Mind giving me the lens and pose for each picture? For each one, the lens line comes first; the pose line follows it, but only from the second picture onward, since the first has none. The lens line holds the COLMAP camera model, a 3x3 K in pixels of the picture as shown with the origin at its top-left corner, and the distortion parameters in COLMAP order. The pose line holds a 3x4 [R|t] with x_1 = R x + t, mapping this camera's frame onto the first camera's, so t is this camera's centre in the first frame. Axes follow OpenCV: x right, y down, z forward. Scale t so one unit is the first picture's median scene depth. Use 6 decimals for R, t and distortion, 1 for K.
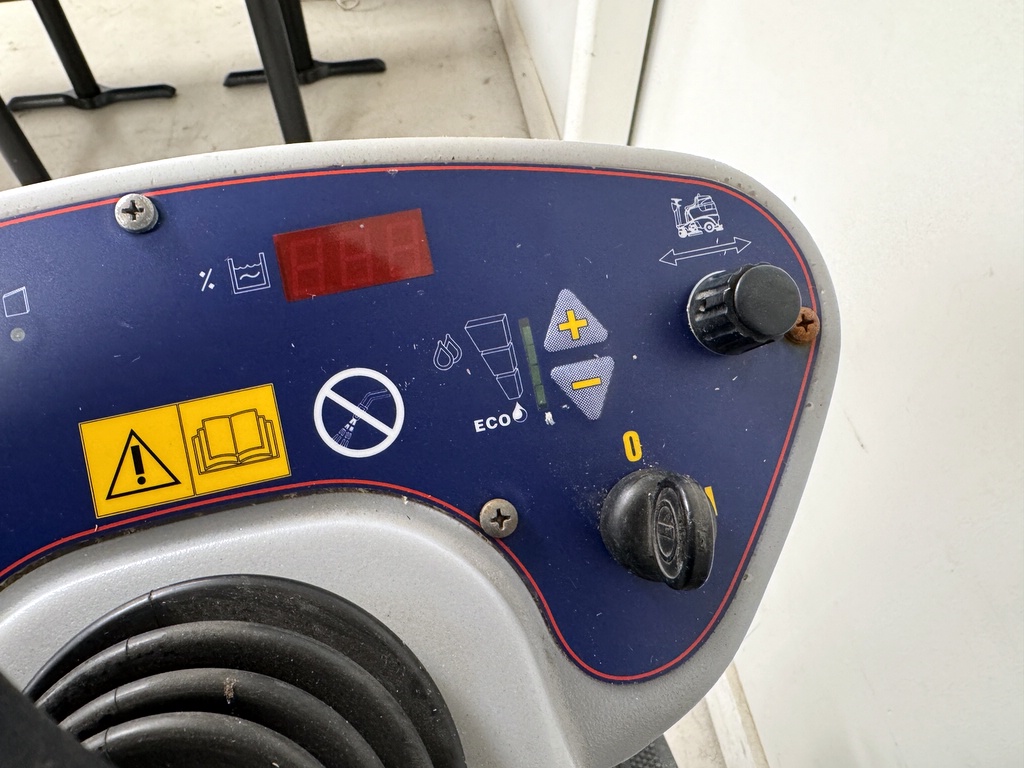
lens RADIAL K [[718.8, 0, 448.9], [0, 718.8, 386.4], [0, 0, 1]] dist [-0.003715, -0.002445]
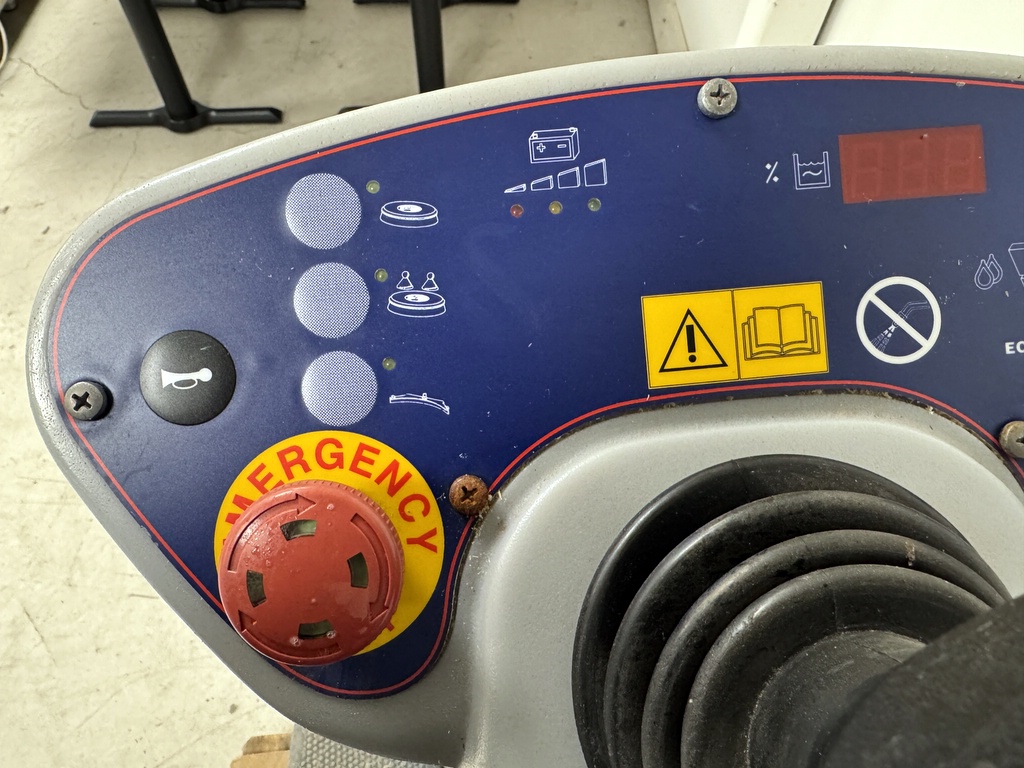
lens RADIAL K [[712.4, 0, 512.0], [0, 712.4, 384.0], [0, 0, 1]] dist [-0.005317, -0.002084]
pose [[0.990192, 0.126617, -0.059063, -0.609813], [-0.121709, 0.989305, 0.080387, 0.113825], [0.068609, -0.072410, 0.995012, -0.053812]]
